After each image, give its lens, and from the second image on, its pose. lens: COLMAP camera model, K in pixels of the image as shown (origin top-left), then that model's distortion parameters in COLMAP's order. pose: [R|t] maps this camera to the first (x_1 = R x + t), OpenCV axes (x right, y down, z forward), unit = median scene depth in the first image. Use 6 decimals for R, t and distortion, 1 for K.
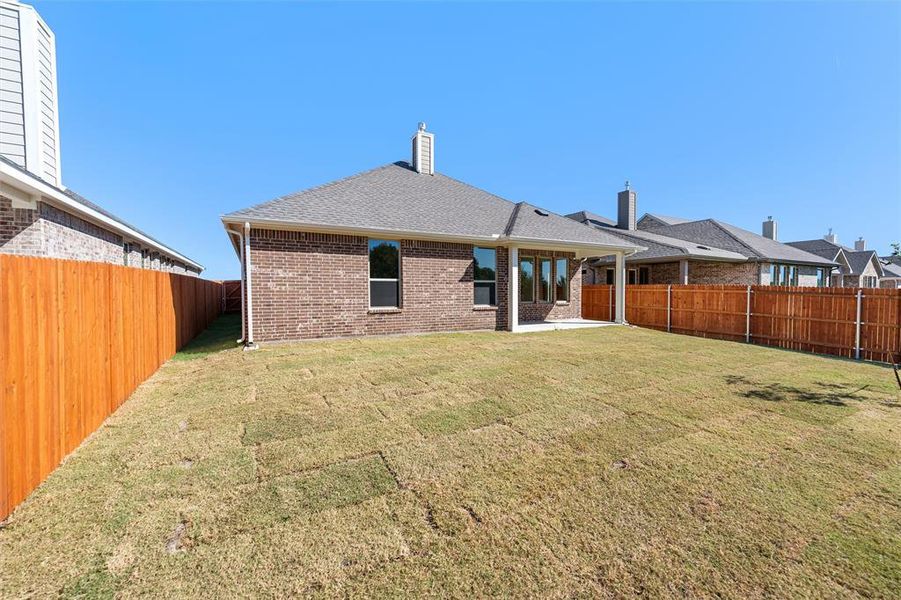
lens RADIAL K [[360.1, 0, 445.2], [0, 360.1, 297.8], [0, 0, 1]] dist [-0.000218, -0.000259]
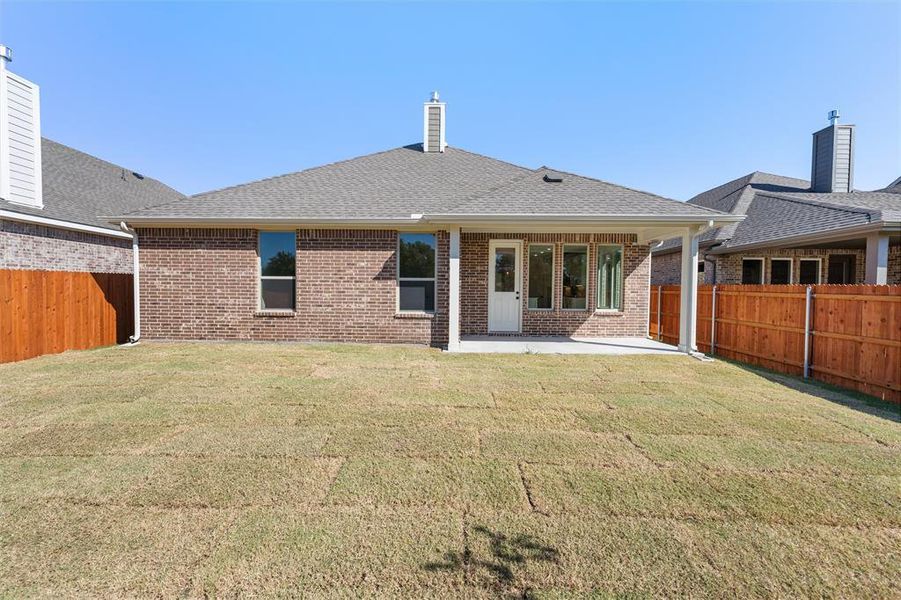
lens RADIAL K [[360.1, 0, 452.1], [0, 360.1, 297.8], [0, 0, 1]] dist [-0.000218, -0.000259]
pose [[0.876511, 0.019560, -0.480985, 0.554376], [-0.020277, 0.999788, 0.003706, -0.012066], [0.480955, 0.006505, 0.876721, 0.403124]]
